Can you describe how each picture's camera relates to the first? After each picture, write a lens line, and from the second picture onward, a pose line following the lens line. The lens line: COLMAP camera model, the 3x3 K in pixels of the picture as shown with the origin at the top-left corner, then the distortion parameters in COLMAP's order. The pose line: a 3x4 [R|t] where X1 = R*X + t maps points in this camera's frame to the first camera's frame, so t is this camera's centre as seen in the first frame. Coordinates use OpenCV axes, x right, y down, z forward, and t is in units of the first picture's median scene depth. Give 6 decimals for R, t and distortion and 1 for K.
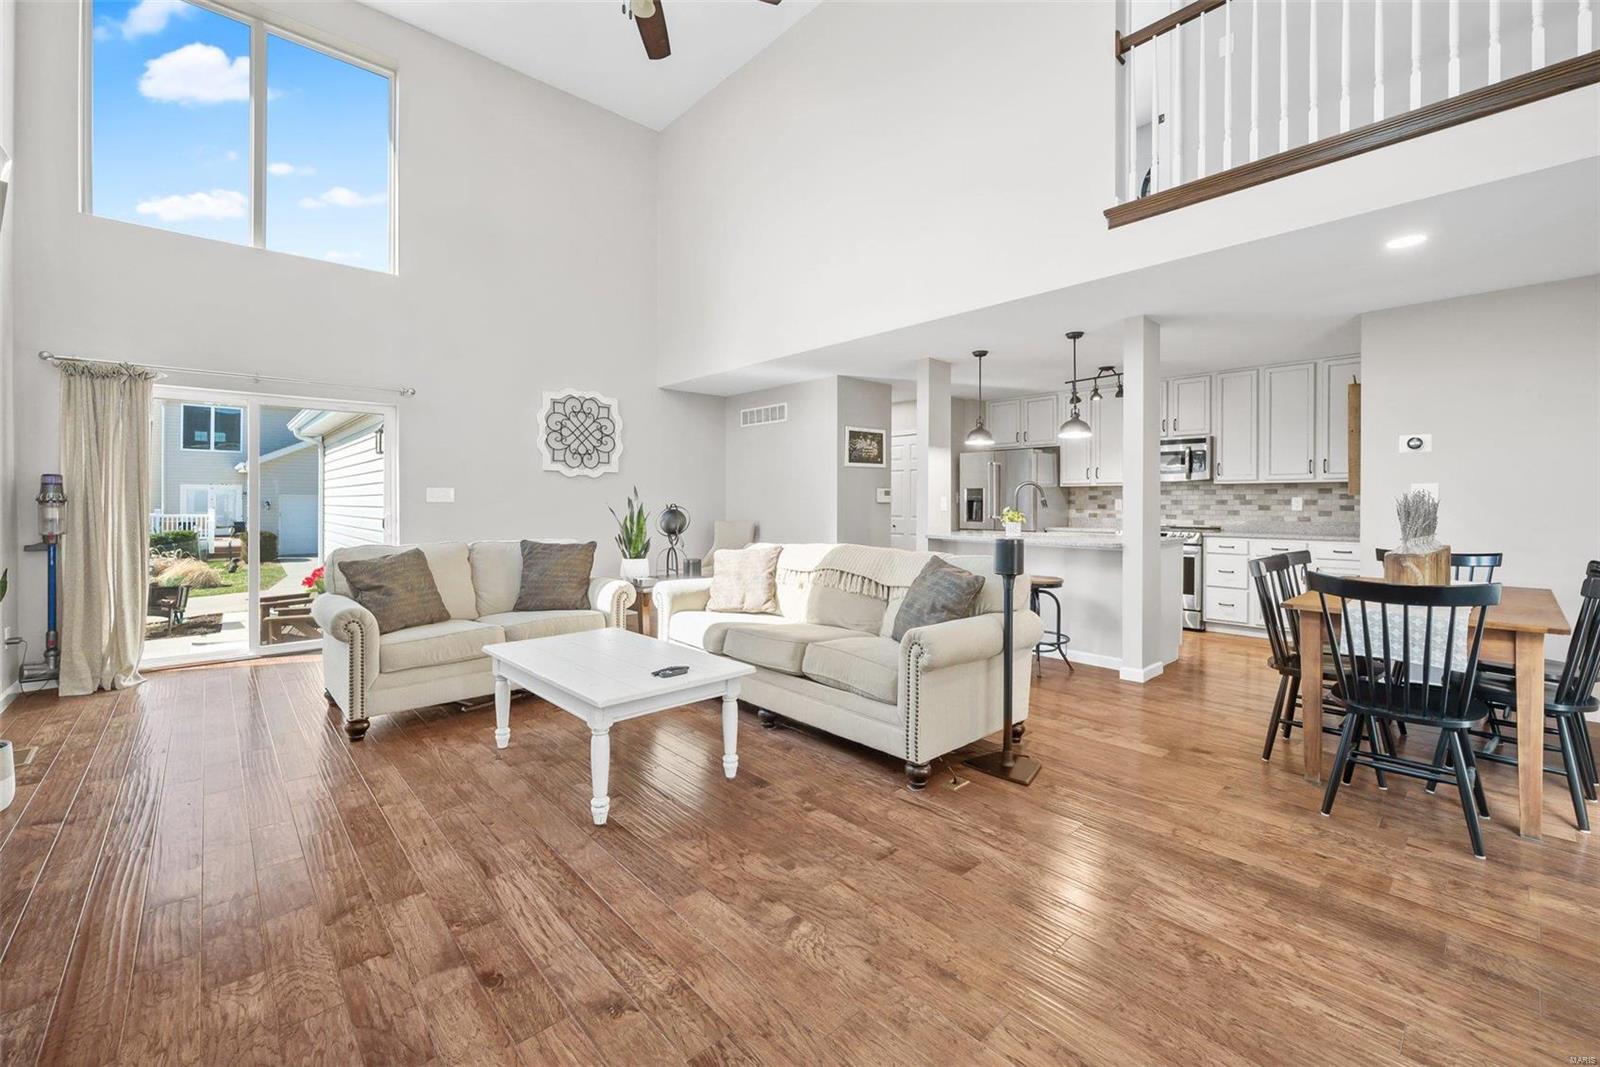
lens RADIAL K [[653.6, 0, 803.9], [0, 653.6, 505.6], [0, 0, 1]] dist [-0.002397, -0.000234]
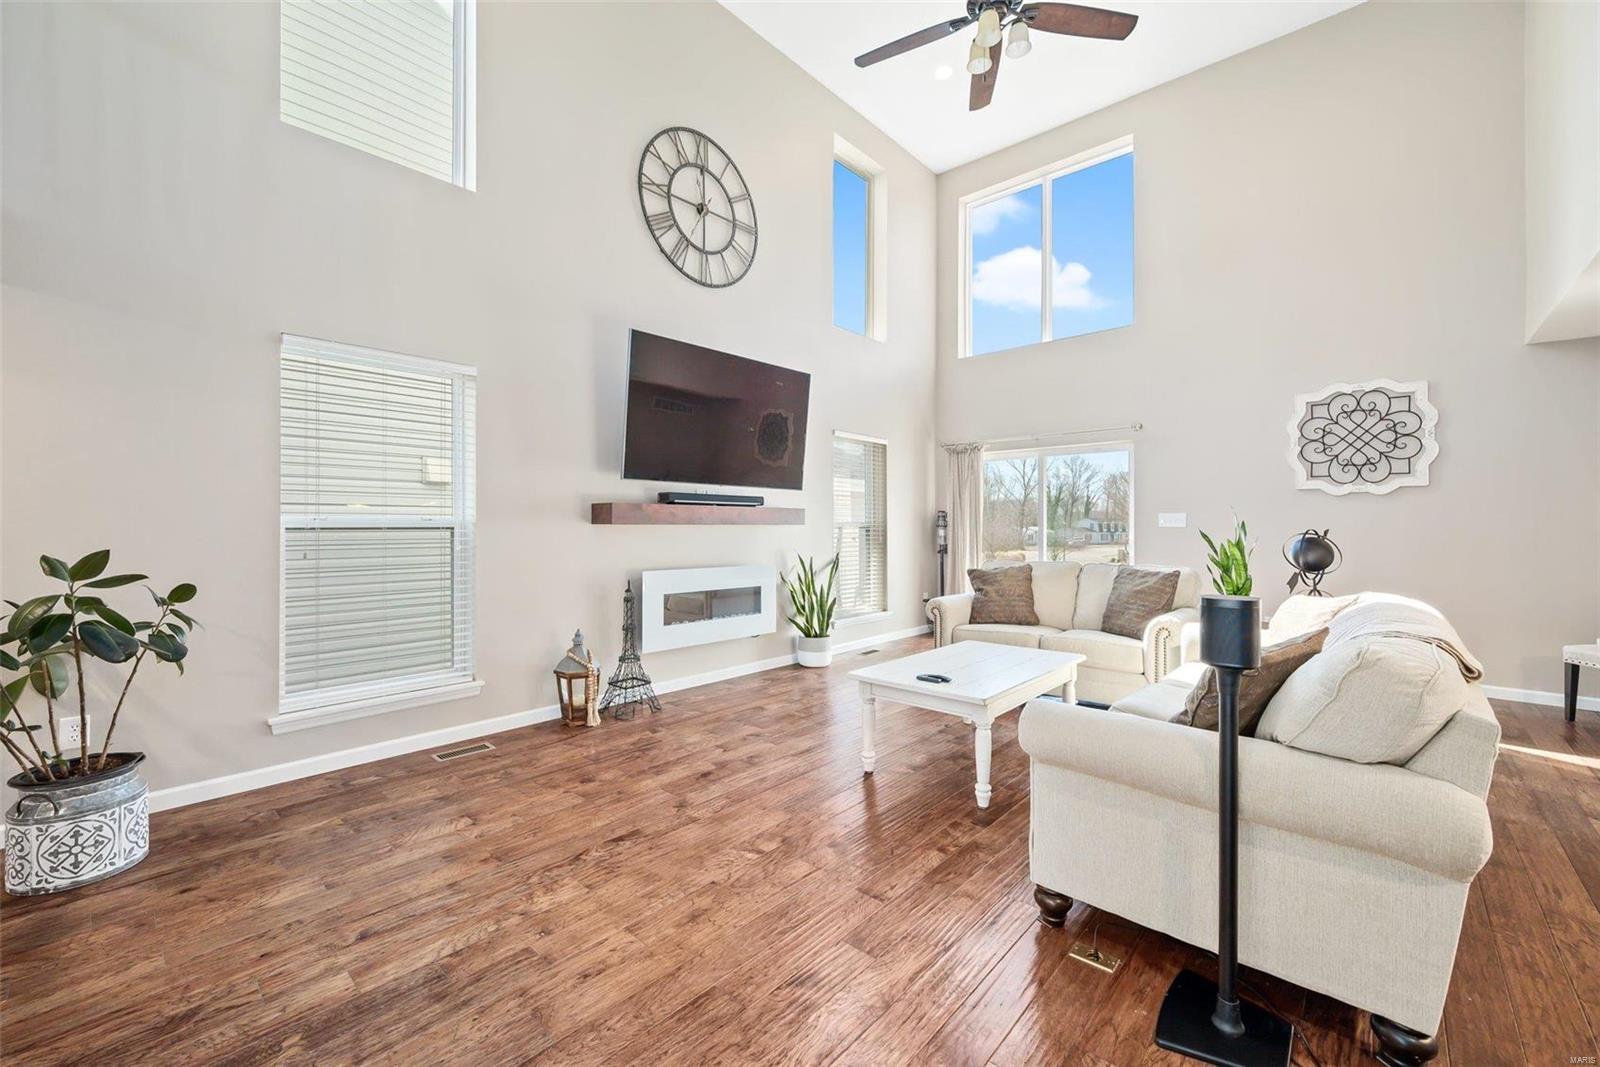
lens RADIAL K [[645.1, 0, 792.1], [0, 645.1, 525.9], [0, 0, 1]] dist [-0.000745, -0.000257]
pose [[0.090064, 0.000842, -0.995936, 0.377960], [-0.007247, 0.999974, 0.000190, -0.002355], [0.995910, 0.007201, 0.090068, 0.283810]]
